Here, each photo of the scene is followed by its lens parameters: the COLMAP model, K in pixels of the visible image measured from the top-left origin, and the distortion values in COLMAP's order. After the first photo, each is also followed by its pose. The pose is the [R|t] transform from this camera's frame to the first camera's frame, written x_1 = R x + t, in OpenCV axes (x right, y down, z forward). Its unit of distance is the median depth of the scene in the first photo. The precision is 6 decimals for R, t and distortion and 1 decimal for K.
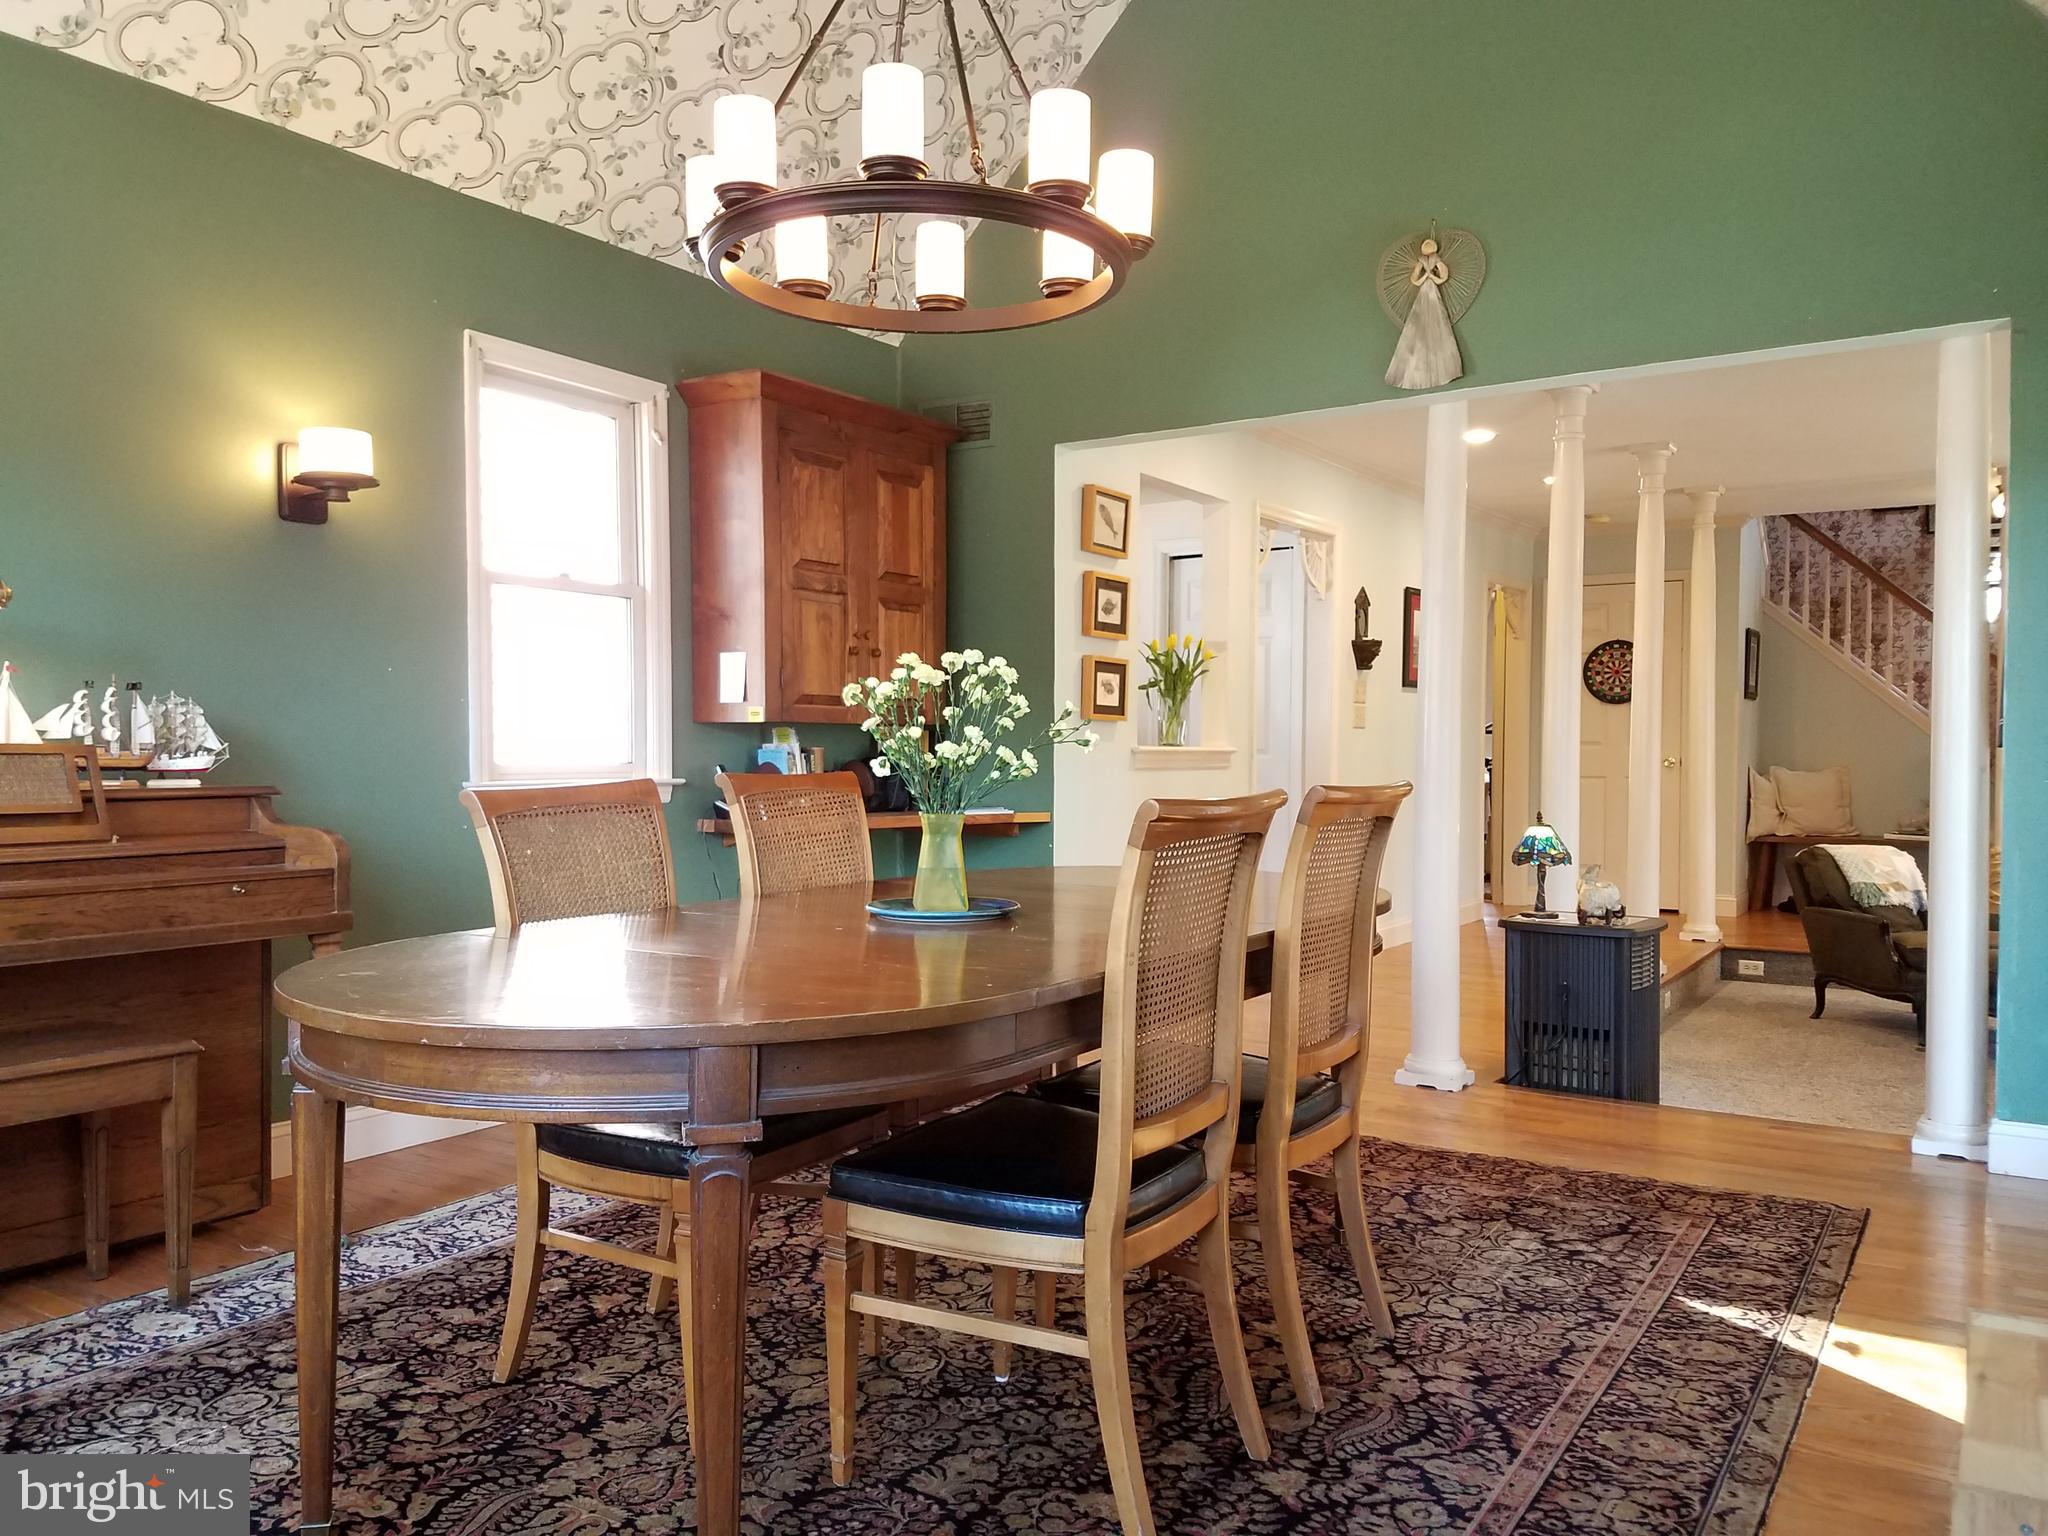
lens RADIAL K [[1574.5, 0, 1018.3], [0, 1574.5, 782.1], [0, 0, 1]] dist [0.174761, -0.296053]
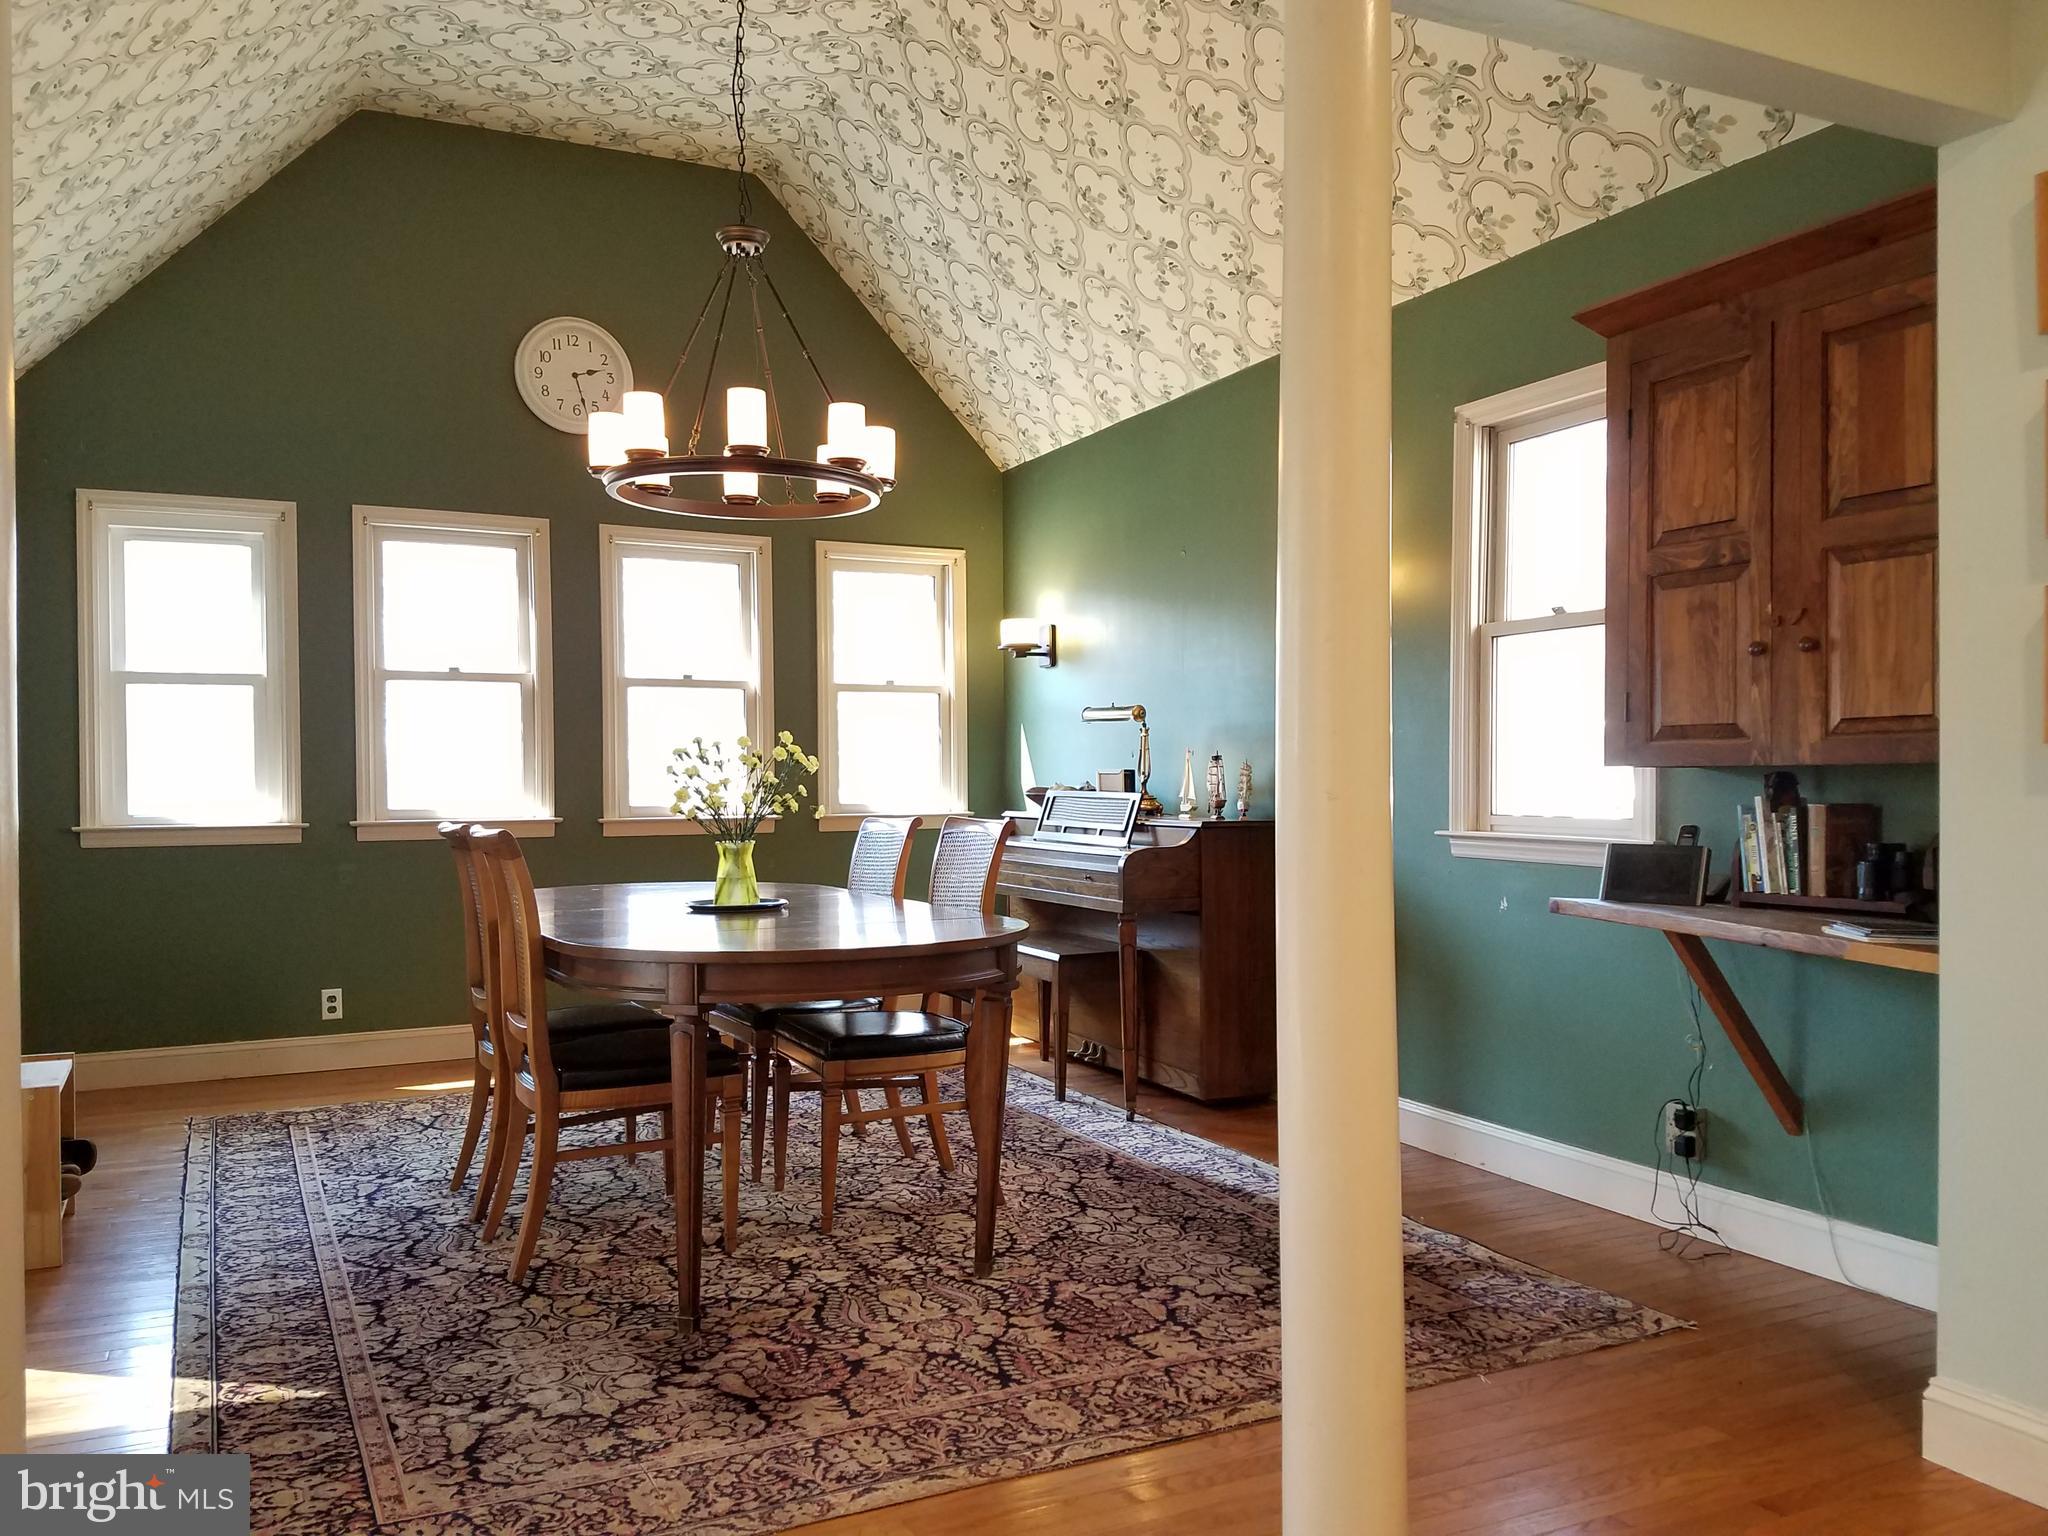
lens RADIAL K [[1574.5, 0, 1018.3], [0, 1574.5, 782.1], [0, 0, 1]] dist [0.174761, -0.296053]
pose [[-0.519355, 0.000475, -0.854558, 0.973219], [-0.018038, 0.999771, 0.011518, -0.051739], [0.854368, 0.021397, -0.519228, 1.764072]]
